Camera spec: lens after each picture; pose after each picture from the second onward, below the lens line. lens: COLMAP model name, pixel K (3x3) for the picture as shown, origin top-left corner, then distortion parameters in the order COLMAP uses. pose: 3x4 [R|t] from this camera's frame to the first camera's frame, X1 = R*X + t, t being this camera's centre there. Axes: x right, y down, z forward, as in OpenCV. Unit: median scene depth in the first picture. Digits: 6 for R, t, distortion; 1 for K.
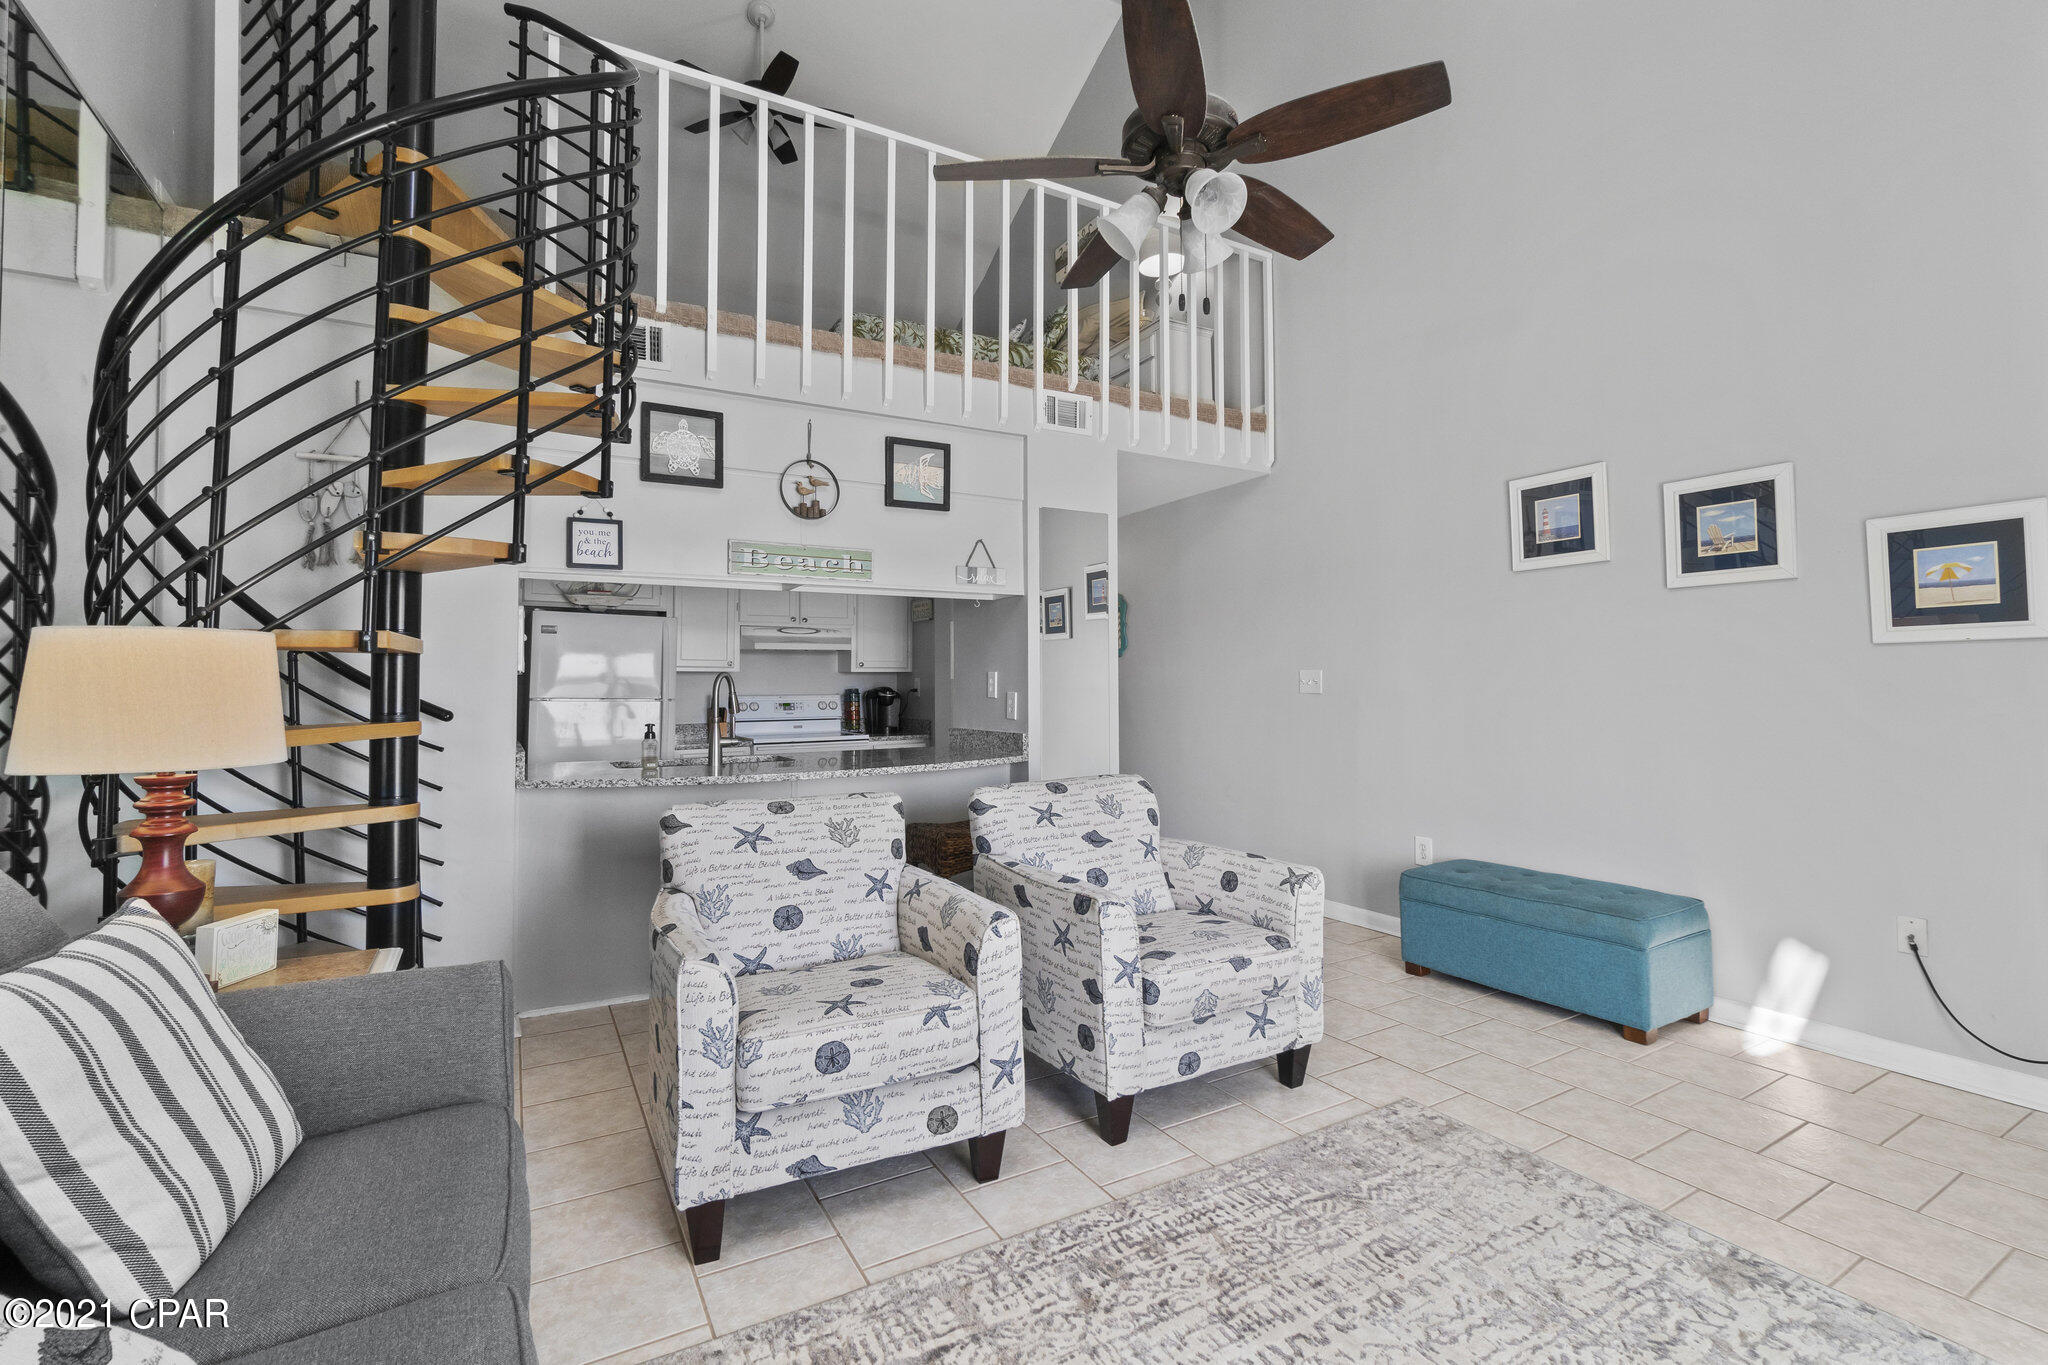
lens RADIAL K [[896.8, 0, 1025.7], [0, 896.8, 662.0], [0, 0, 1]] dist [-0.000319, 0.000051]
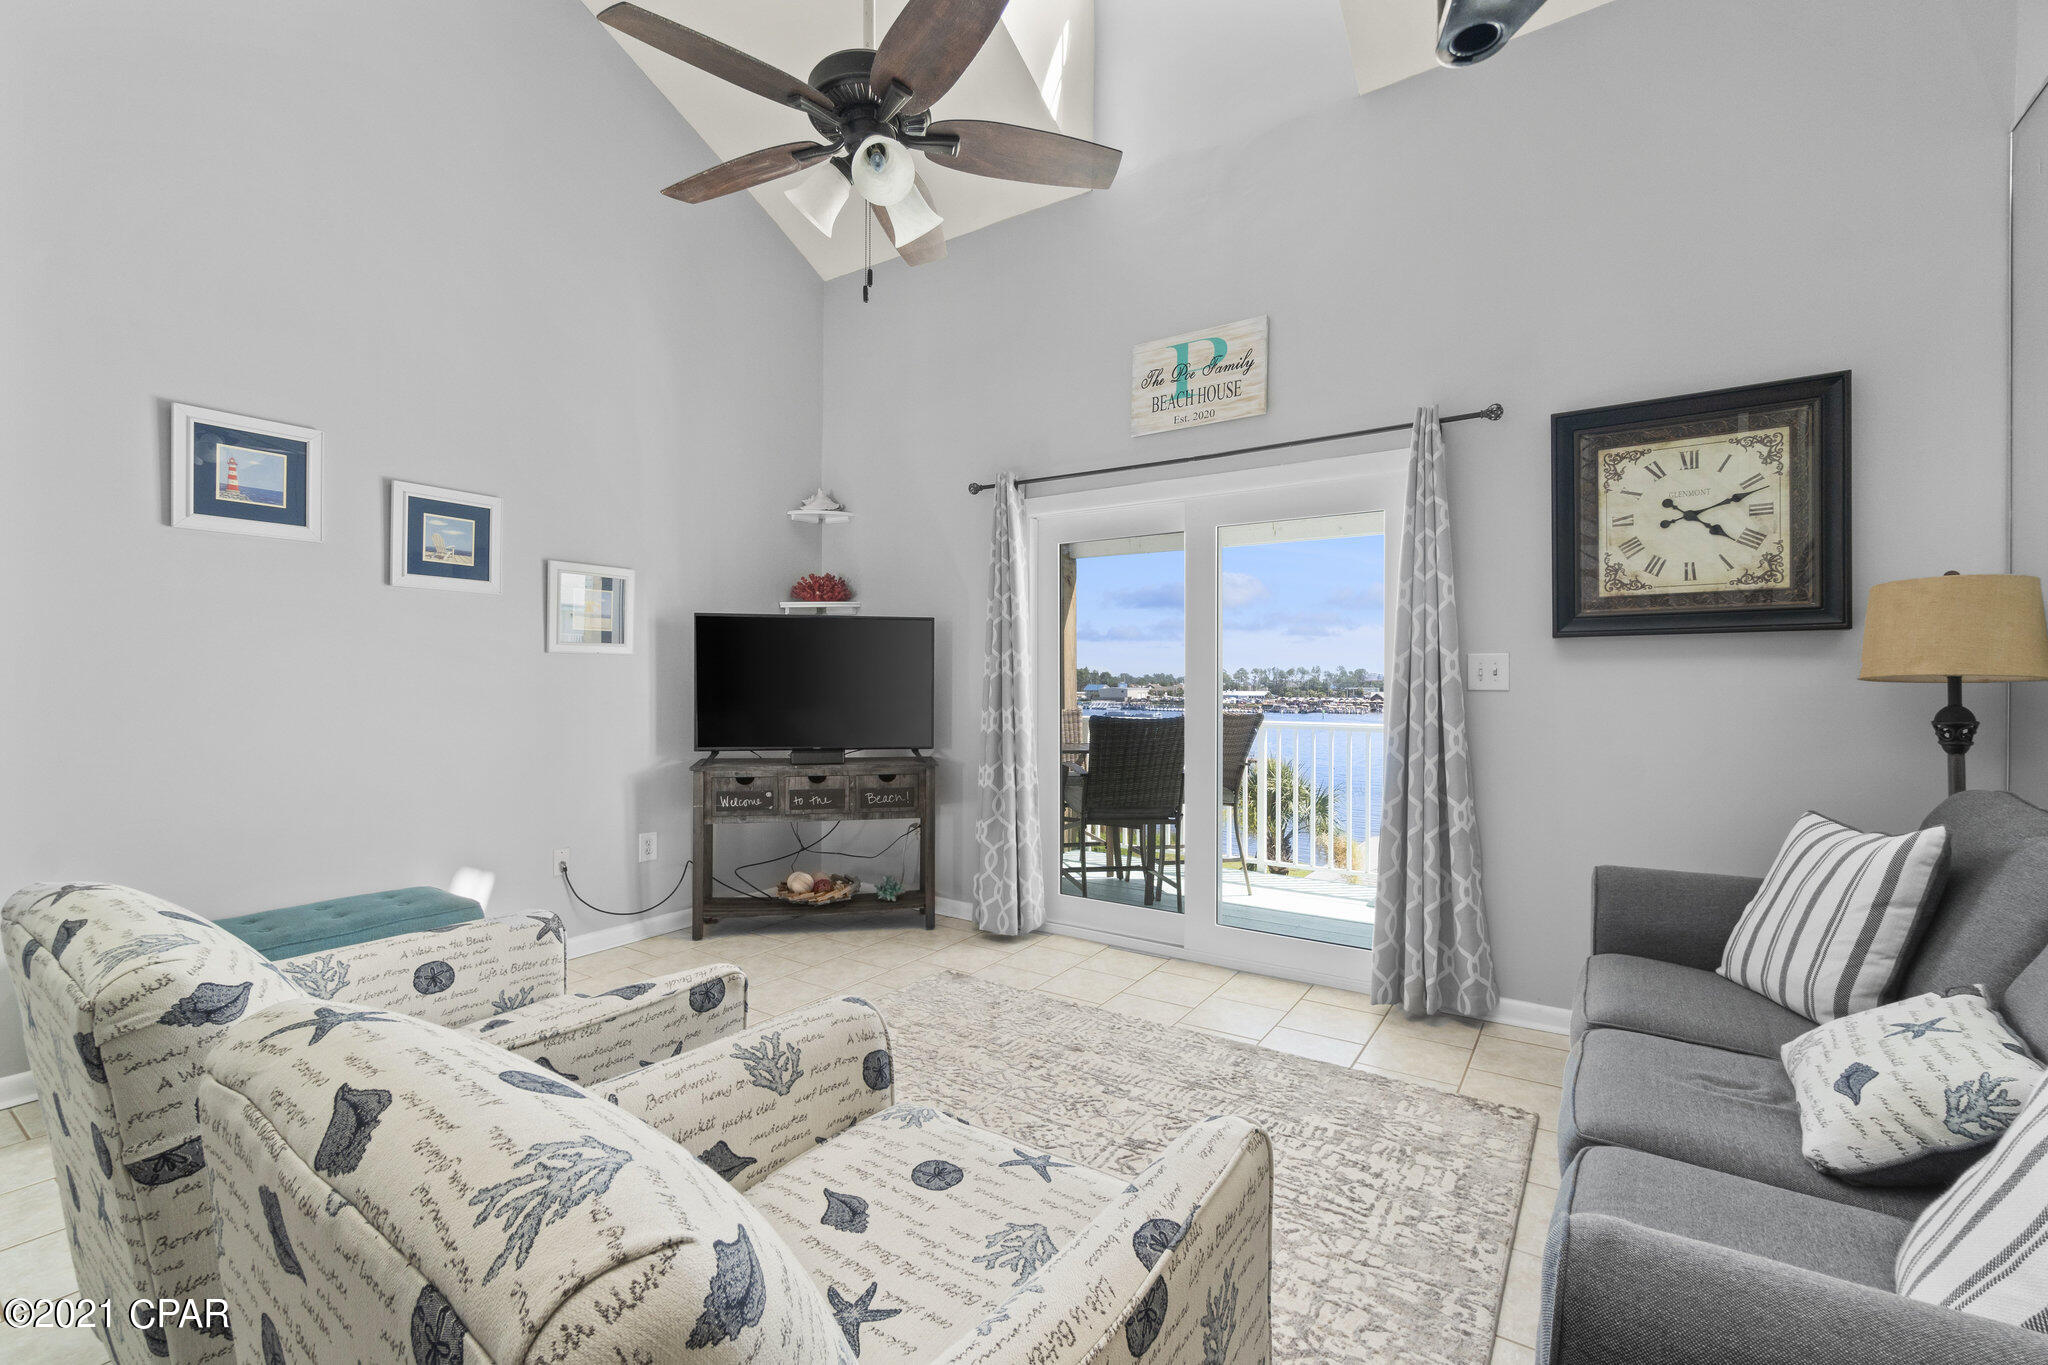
lens RADIAL K [[885.0, 0, 1028.0], [0, 885.0, 682.8], [0, 0, 1]] dist [-0.004414, -0.000604]
pose [[-0.444164, 0.008135, 0.895909, -0.425086], [-0.022986, 0.999526, -0.020471, 0.026788], [-0.895651, -0.029686, -0.443766, 0.709360]]
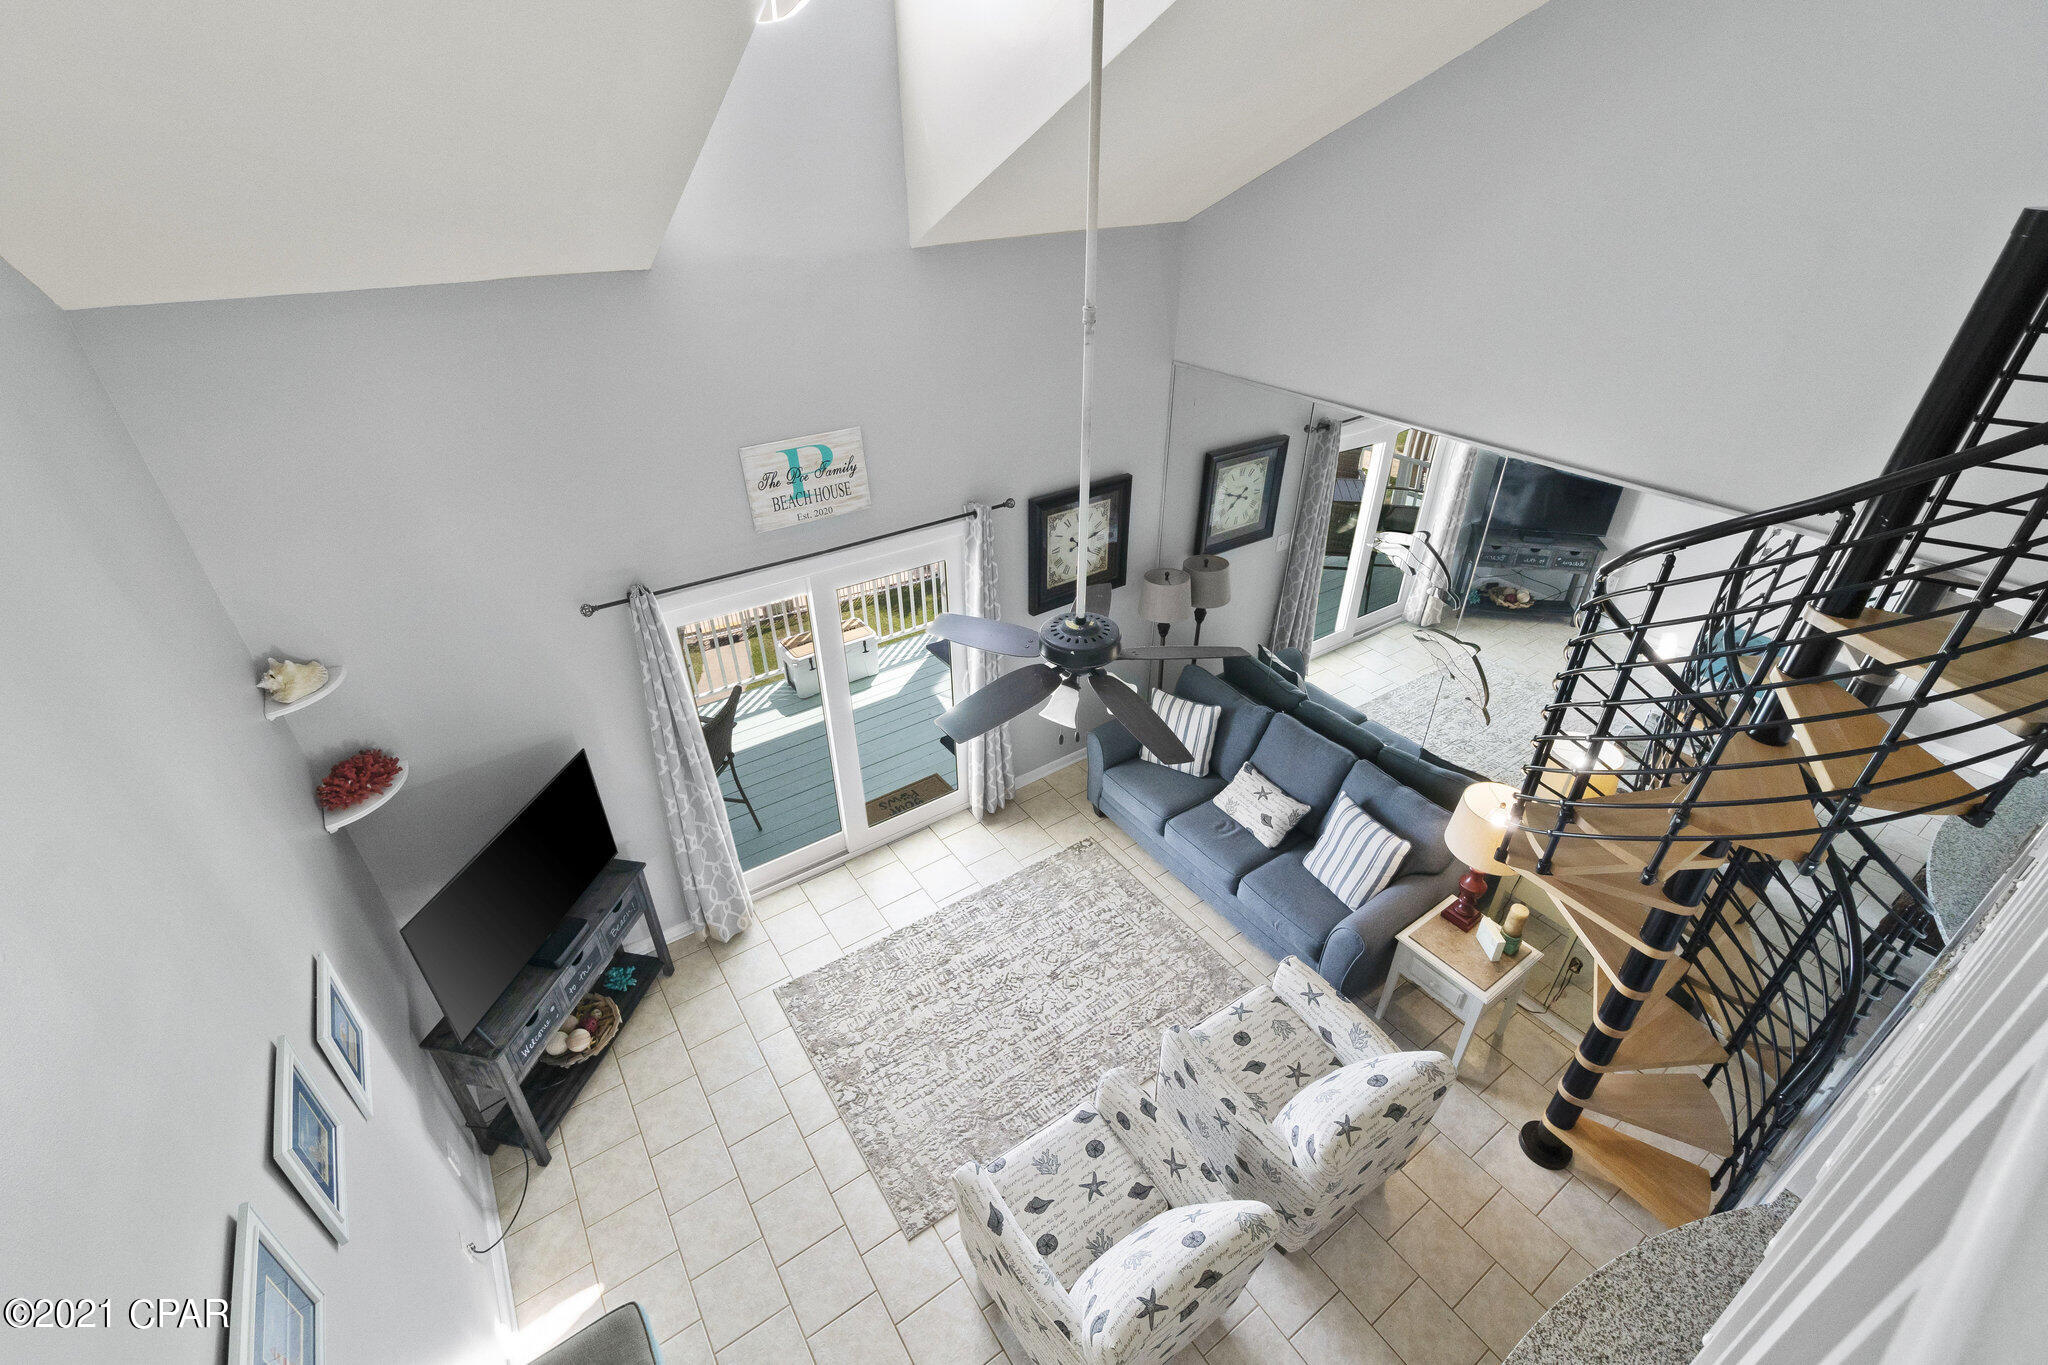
lens RADIAL K [[880.8, 0, 1028.2], [0, 880.8, 683.5], [0, 0, 1]] dist [-0.005361, 0.000240]
pose [[-0.995922, 0.060528, -0.066901, 0.195086], [0.018301, 0.861663, 0.507152, -0.692401], [0.088343, 0.503859, -0.859256, 1.250403]]
